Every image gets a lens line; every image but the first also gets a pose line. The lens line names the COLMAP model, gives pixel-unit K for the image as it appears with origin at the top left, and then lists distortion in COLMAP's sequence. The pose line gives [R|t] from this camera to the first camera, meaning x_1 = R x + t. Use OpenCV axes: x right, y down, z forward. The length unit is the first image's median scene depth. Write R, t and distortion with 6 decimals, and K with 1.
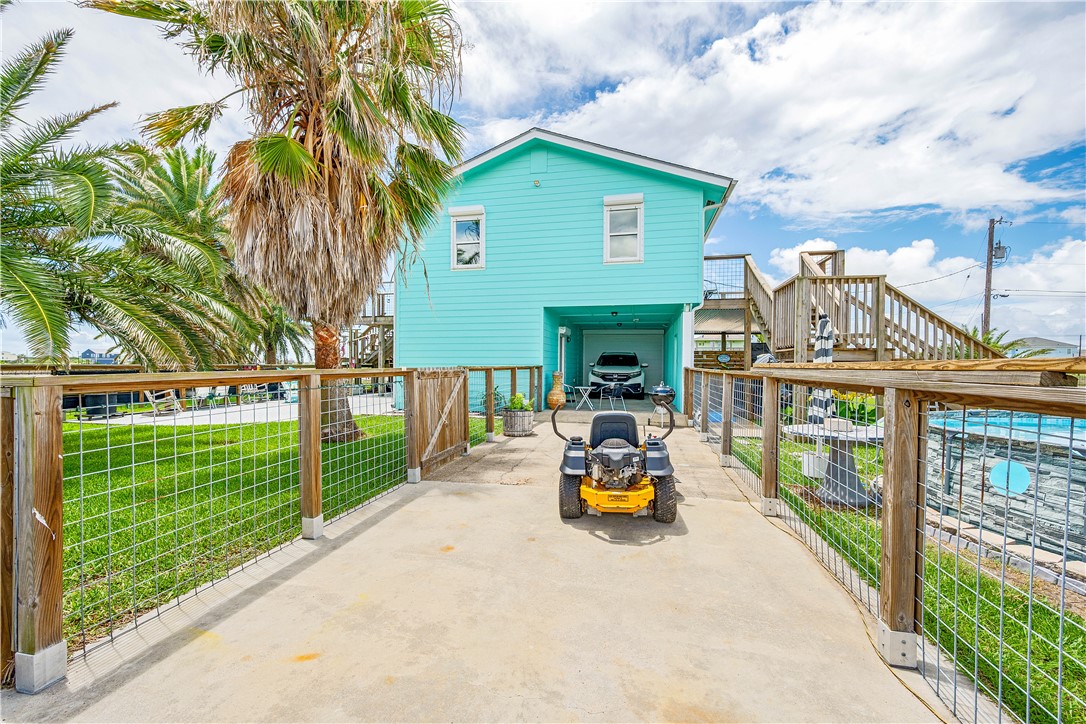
lens RADIAL K [[427.5, 0, 548.8], [0, 427.5, 366.5], [0, 0, 1]] dist [-0.002236, -0.000325]
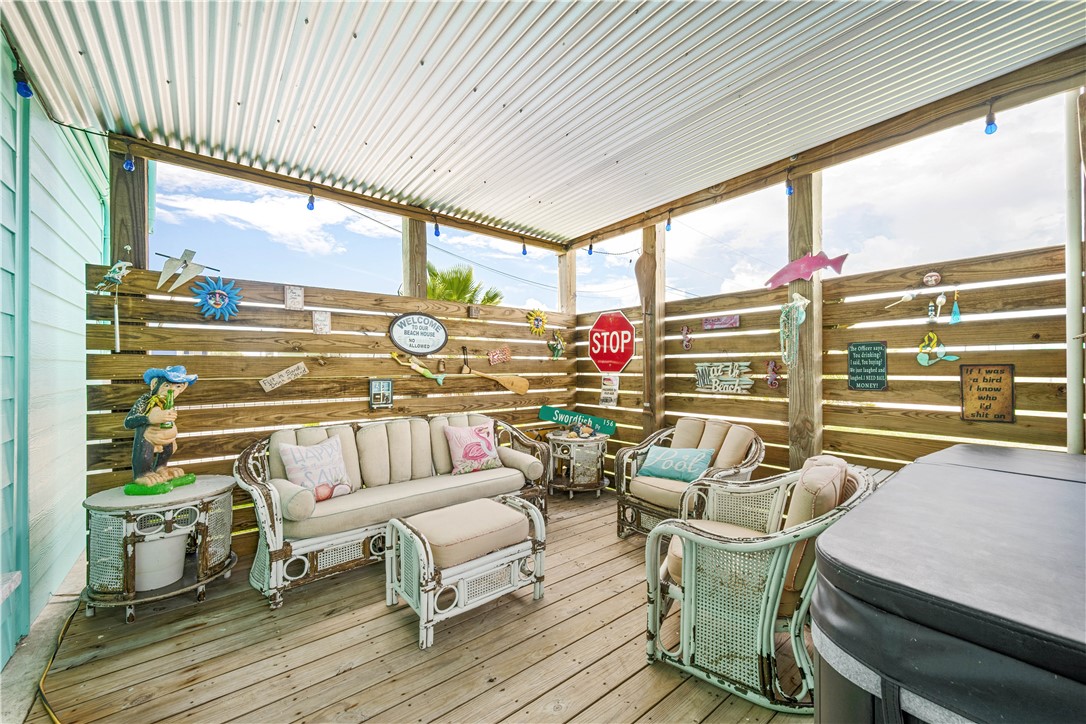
lens RADIAL K [[427.5, 0, 548.8], [0, 427.5, 366.5], [0, 0, 1]] dist [-0.002236, -0.000325]
pose [[0.628882, -0.004975, 0.777485, 0.349249], [0.007514, 0.999972, 0.000321, -0.003240], [-0.777464, 0.005640, 0.628902, 0.995758]]
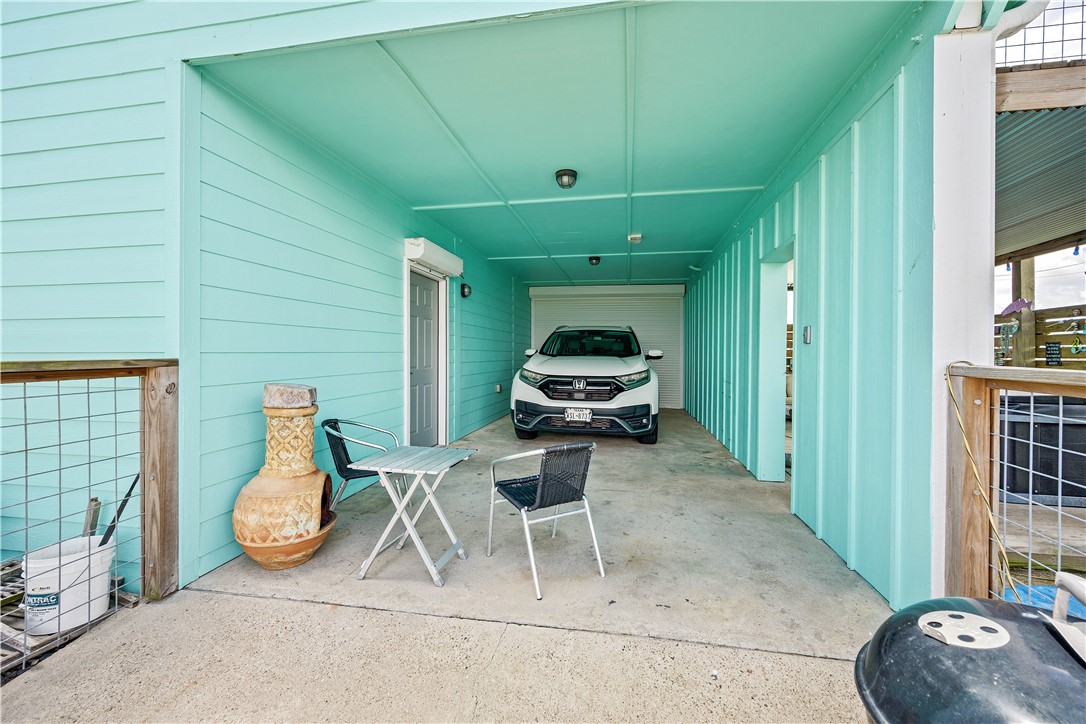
lens RADIAL K [[435.9, 0, 546.0], [0, 435.9, 356.3], [0, 0, 1]] dist [-0.000242, 0.000005]
pose [[0.999557, -0.004586, 0.029424, 0.113801], [0.004546, 0.999989, 0.001440, -0.002669], [-0.029430, -0.001306, 0.999566, 0.620986]]
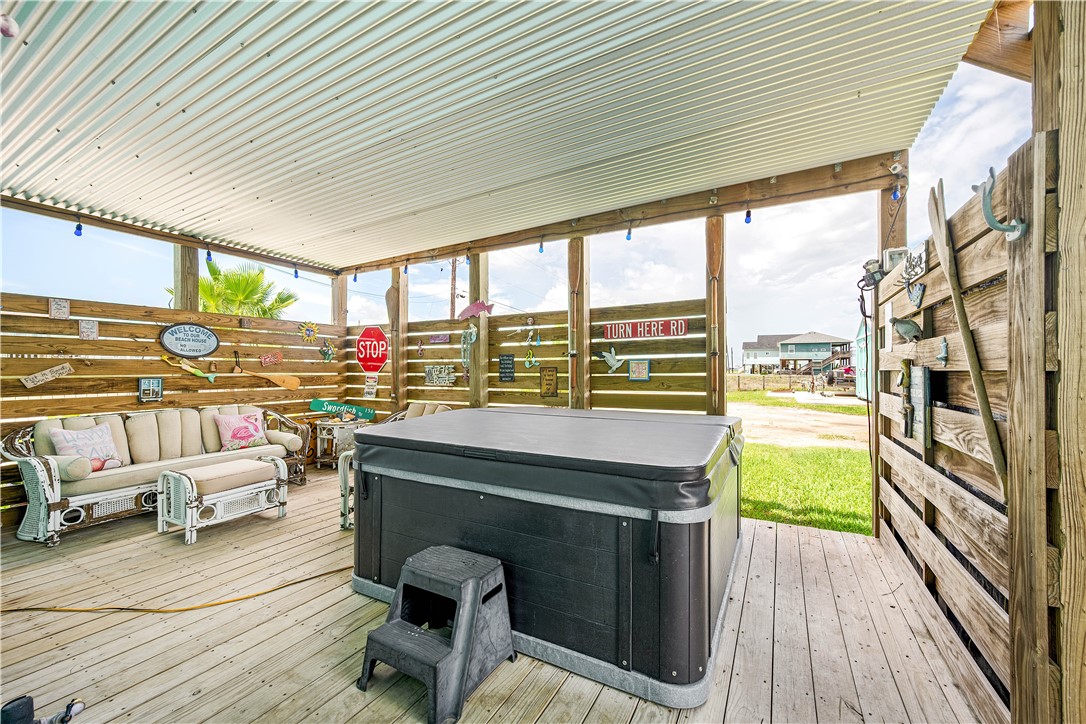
lens RADIAL K [[427.5, 0, 548.8], [0, 427.5, 366.5], [0, 0, 1]] dist [-0.002236, -0.000325]
pose [[0.283155, 0.001241, 0.959073, 0.274978], [0.003579, 0.999991, -0.002351, -0.002562], [-0.959067, 0.004098, 0.283148, 0.878100]]
